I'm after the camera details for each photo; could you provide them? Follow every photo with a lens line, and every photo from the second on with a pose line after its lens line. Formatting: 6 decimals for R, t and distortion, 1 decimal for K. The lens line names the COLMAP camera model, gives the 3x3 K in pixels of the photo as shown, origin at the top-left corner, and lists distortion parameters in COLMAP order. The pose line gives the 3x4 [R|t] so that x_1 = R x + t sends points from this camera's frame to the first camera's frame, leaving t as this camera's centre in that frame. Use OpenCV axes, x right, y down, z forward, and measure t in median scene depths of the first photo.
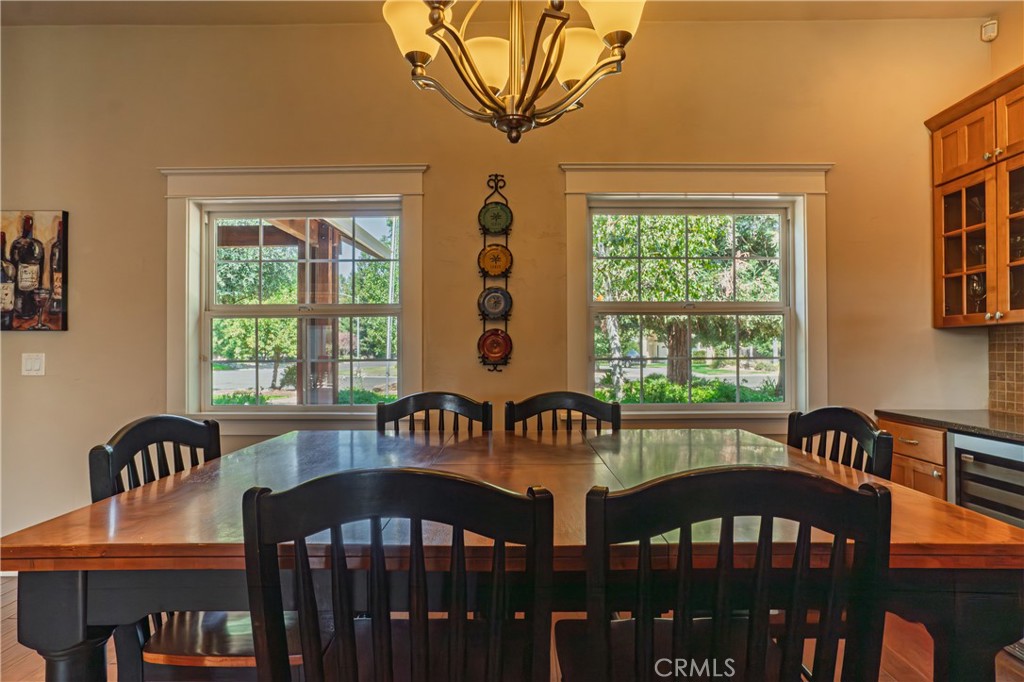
lens RADIAL K [[555.9, 0, 514.8], [0, 555.9, 346.5], [0, 0, 1]] dist [-0.030431, 0.019639]
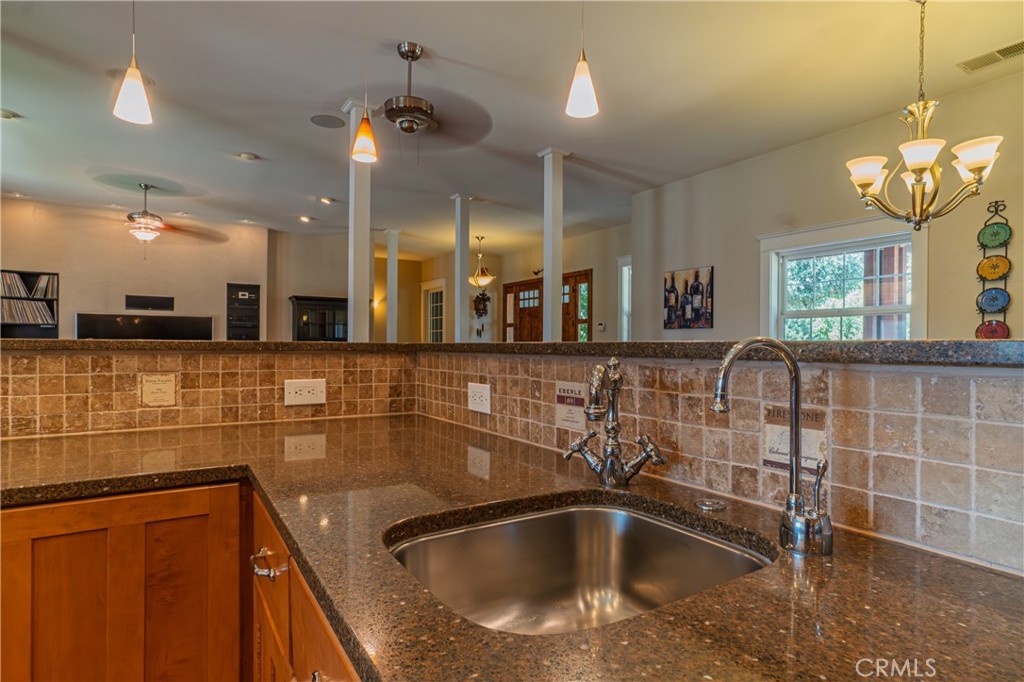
lens RADIAL K [[555.9, 0, 511.0], [0, 555.9, 347.5], [0, 0, 1]] dist [-0.030431, 0.019639]
pose [[0.553668, 0.011671, -0.832656, 0.414259], [-0.003534, 0.999926, 0.011665, 0.021480], [0.832730, -0.003516, 0.553668, -0.662767]]
